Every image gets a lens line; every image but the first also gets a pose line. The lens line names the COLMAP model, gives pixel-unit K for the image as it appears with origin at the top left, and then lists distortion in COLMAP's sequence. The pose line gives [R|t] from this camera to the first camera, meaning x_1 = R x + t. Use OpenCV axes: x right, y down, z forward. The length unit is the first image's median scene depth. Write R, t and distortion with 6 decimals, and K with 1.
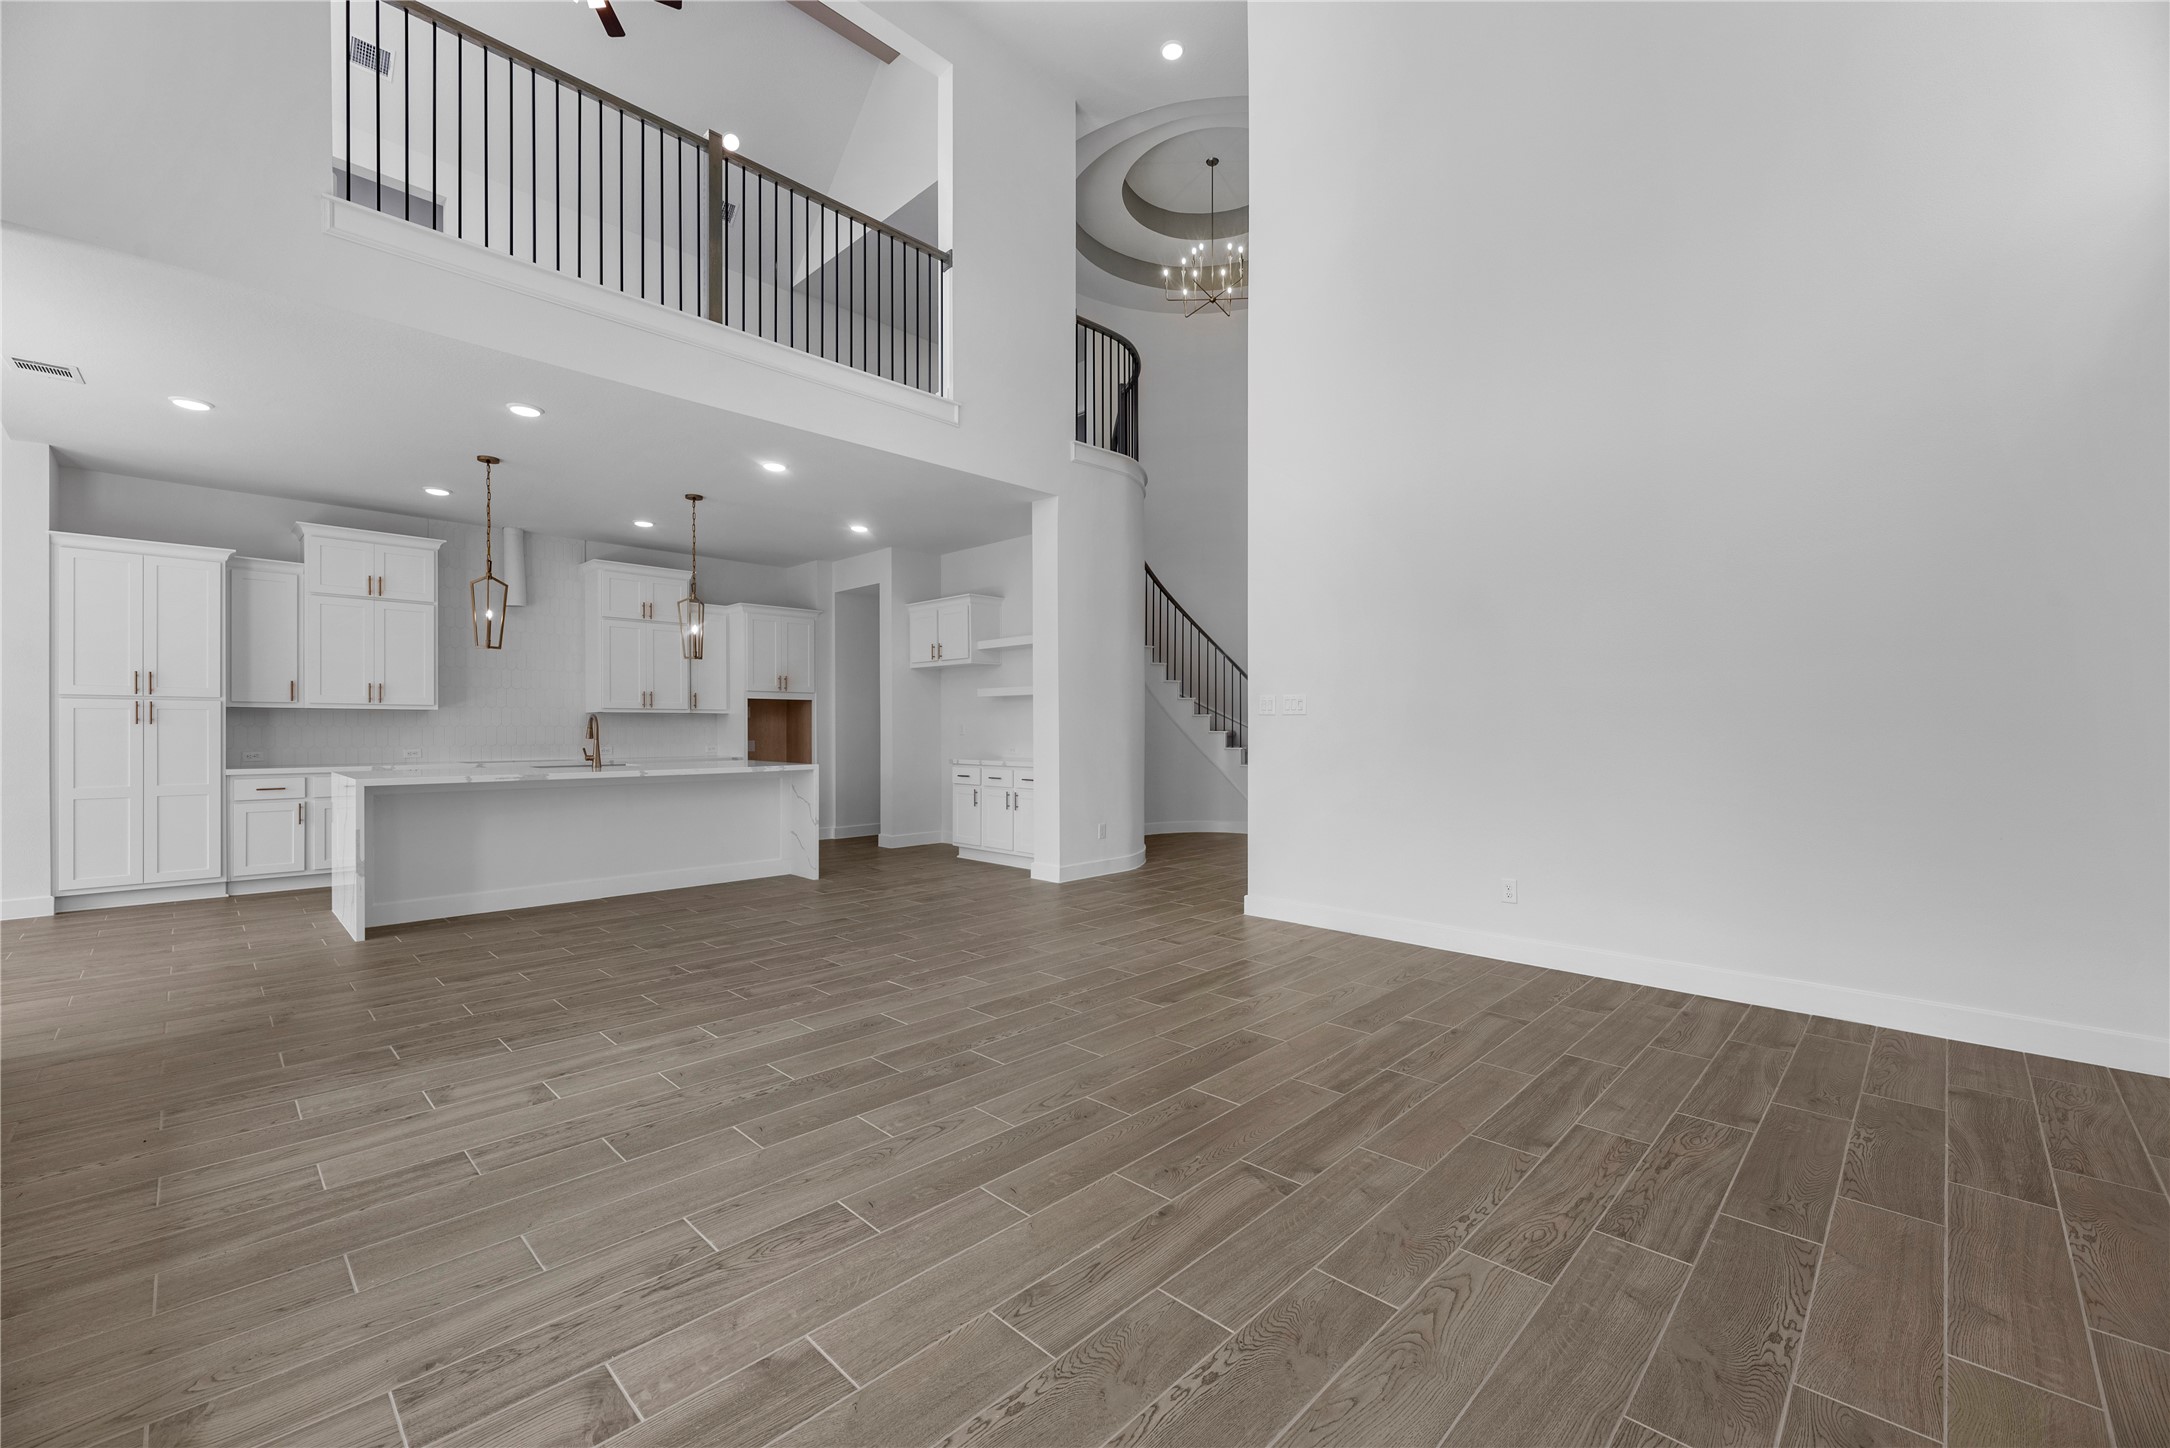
lens RADIAL K [[893.4, 0, 1087.0], [0, 893.4, 731.9], [0, 0, 1]] dist [-0.002607, -0.000203]
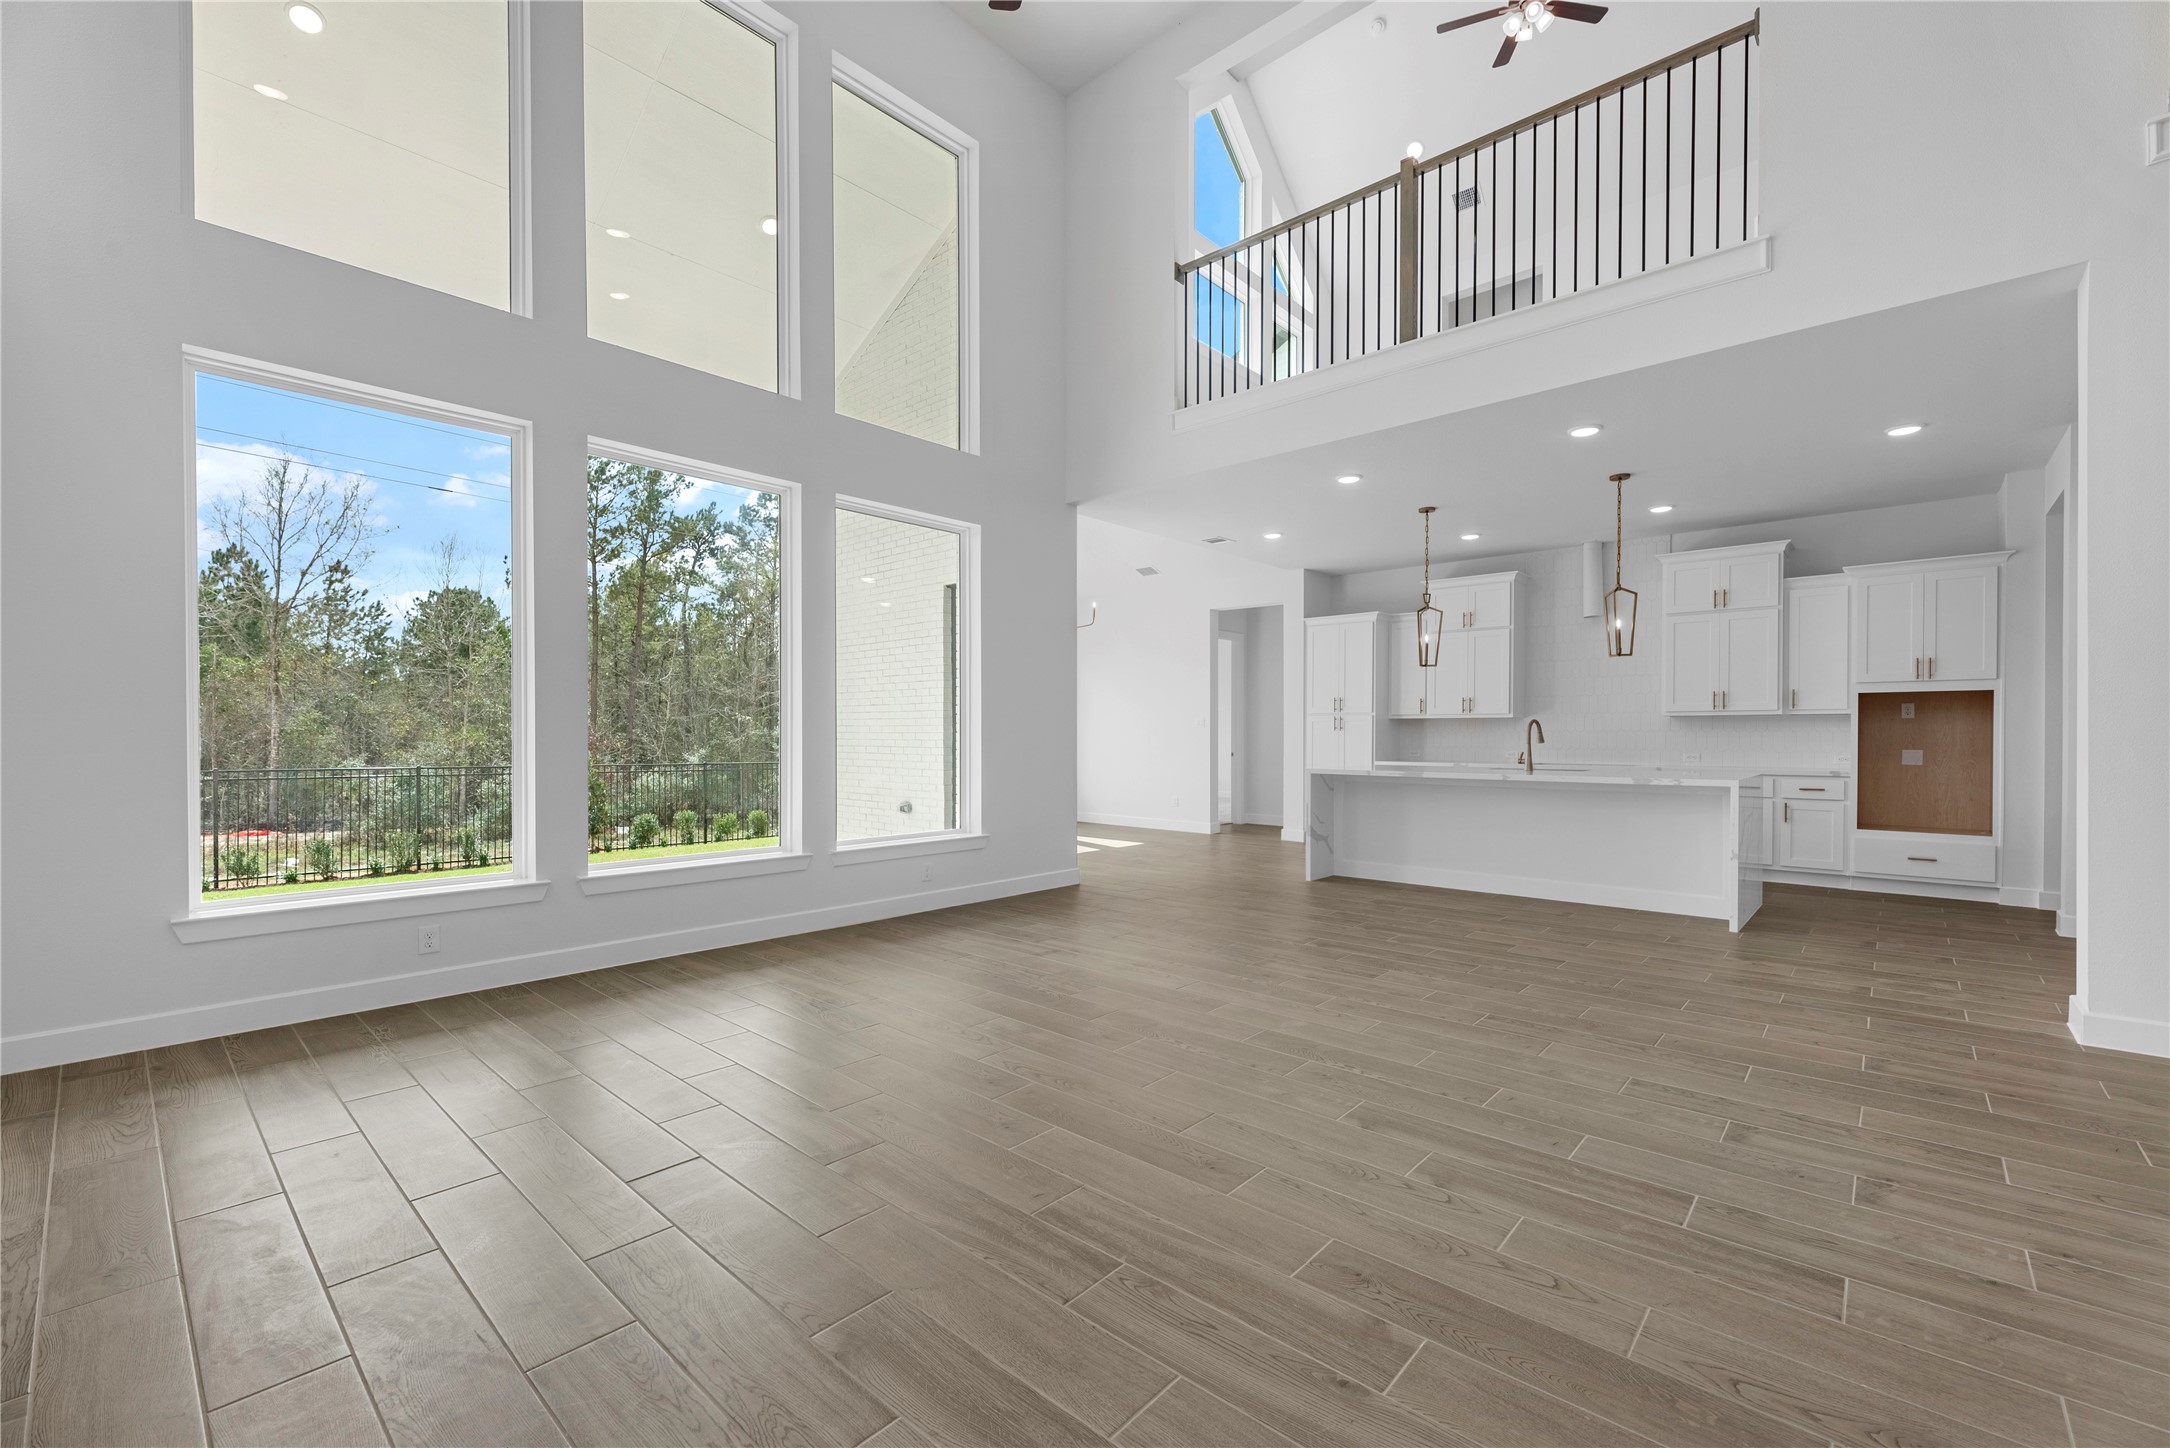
lens RADIAL K [[893.4, 0, 1087.0], [0, 893.4, 731.9], [0, 0, 1]] dist [-0.002607, -0.000203]
pose [[0.032614, -0.003208, -0.999463, 0.510132], [-0.005281, 0.999980, -0.003381, 0.001315], [0.999454, 0.005388, 0.032597, 0.500370]]
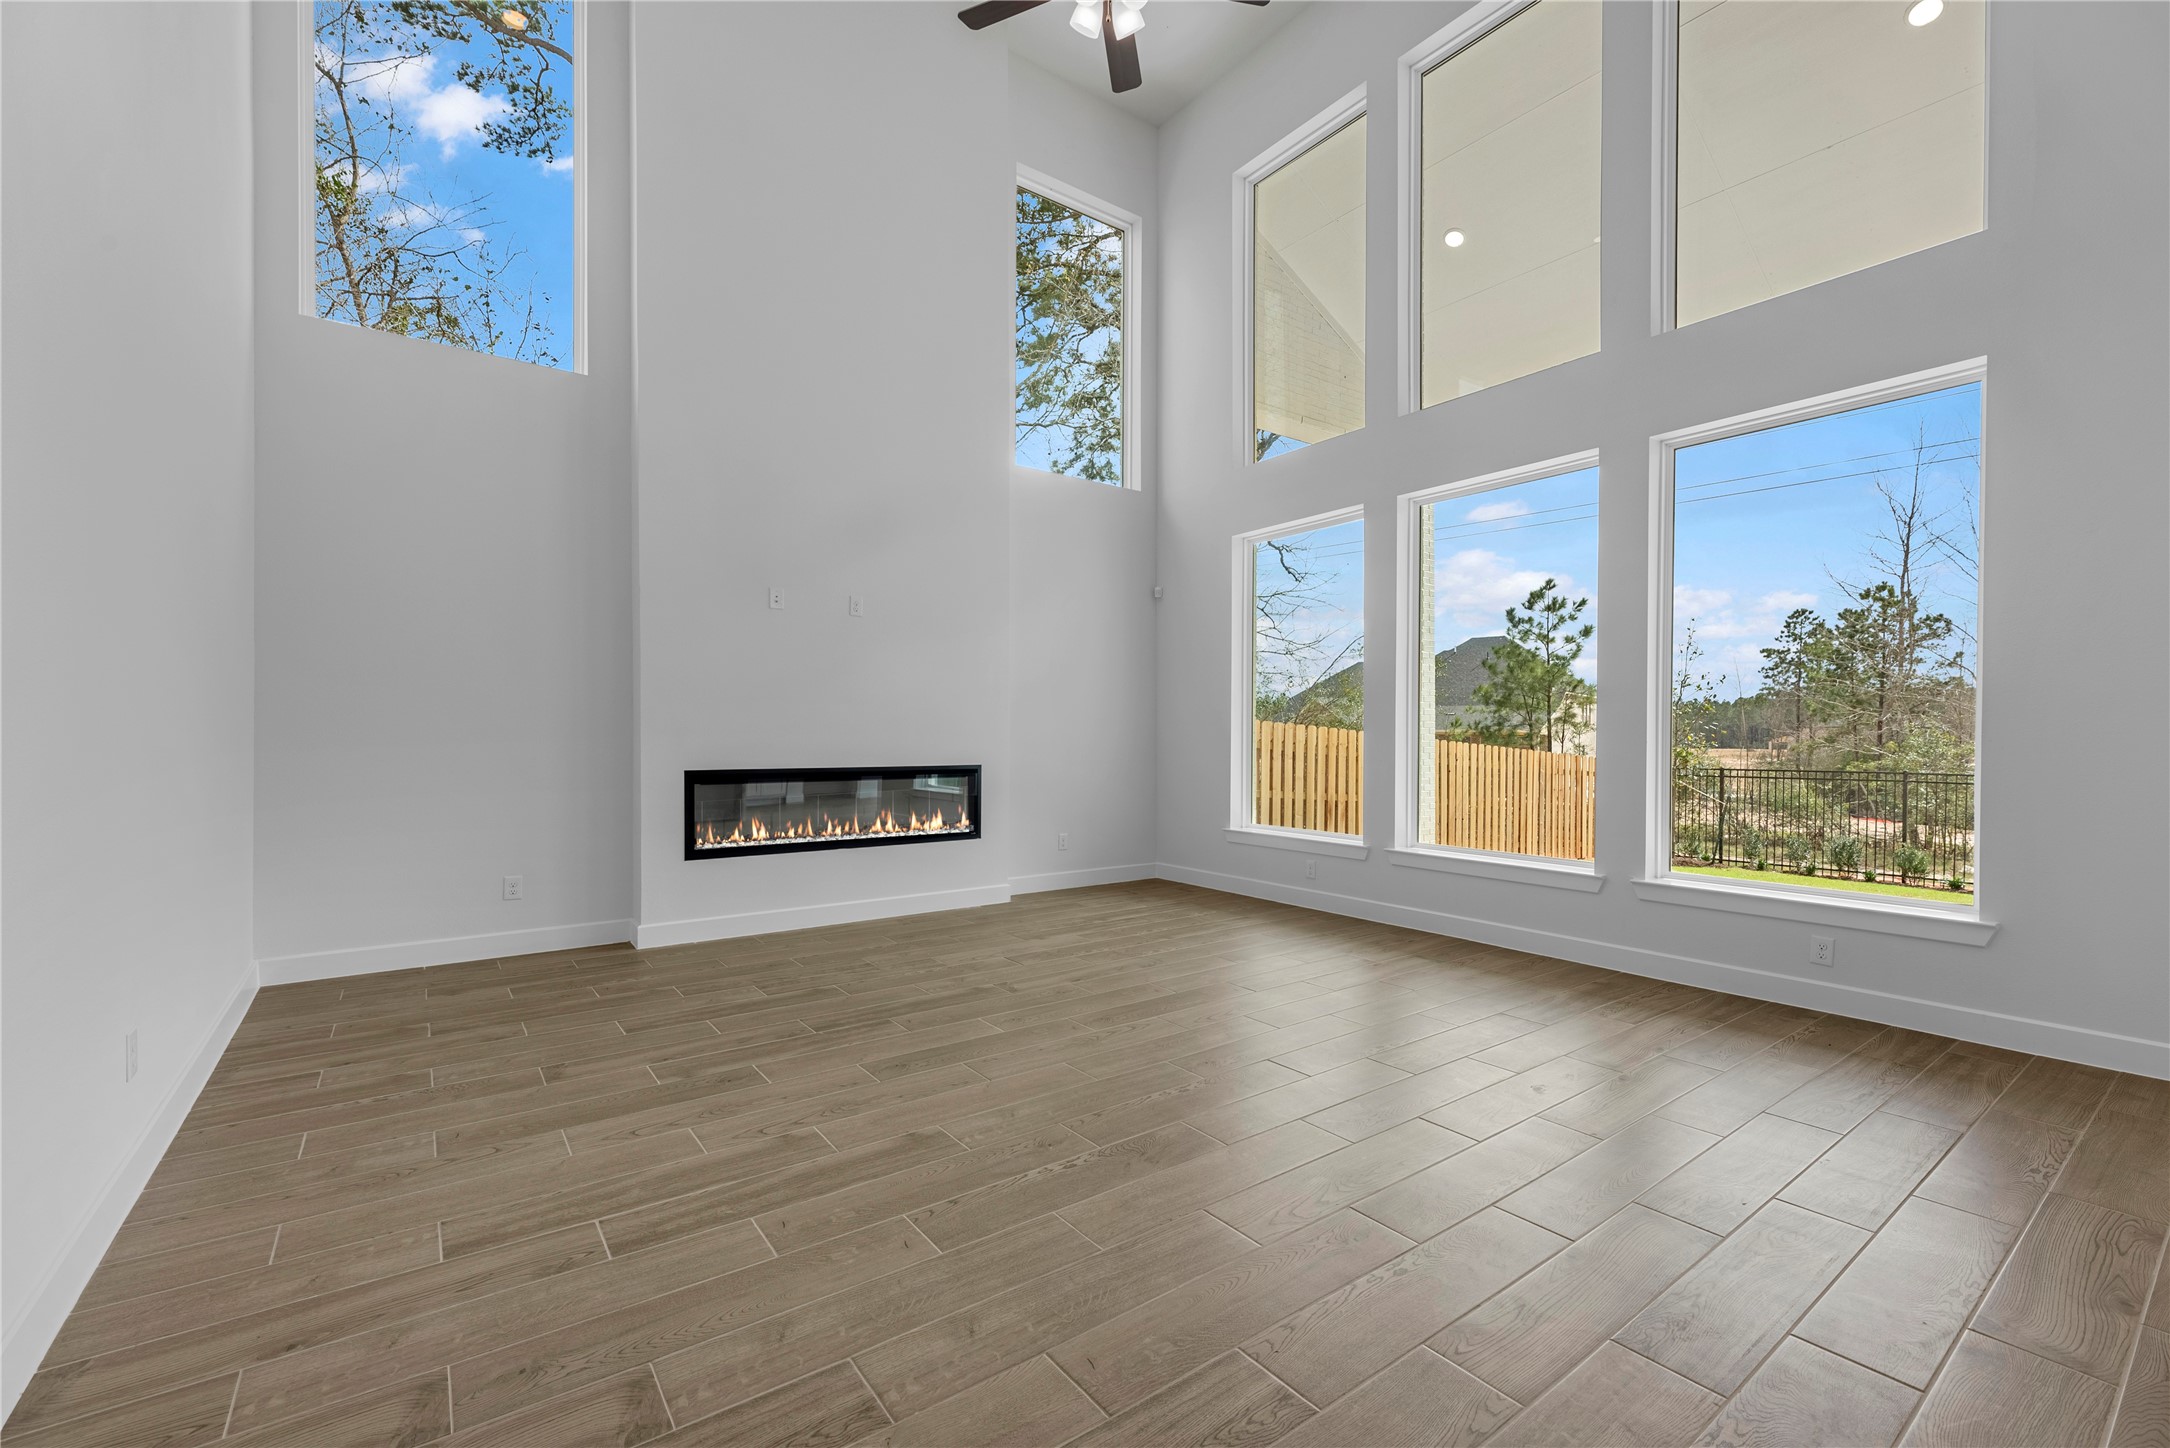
lens RADIAL K [[909.4, 0, 1086.1], [0, 909.4, 738.0], [0, 0, 1]] dist [-0.000091, -0.000426]
pose [[-0.986613, -0.006850, 0.162932, -0.089961], [-0.005203, 0.999931, 0.010534, 0.001665], [-0.162993, 0.009545, -0.986581, 1.075224]]
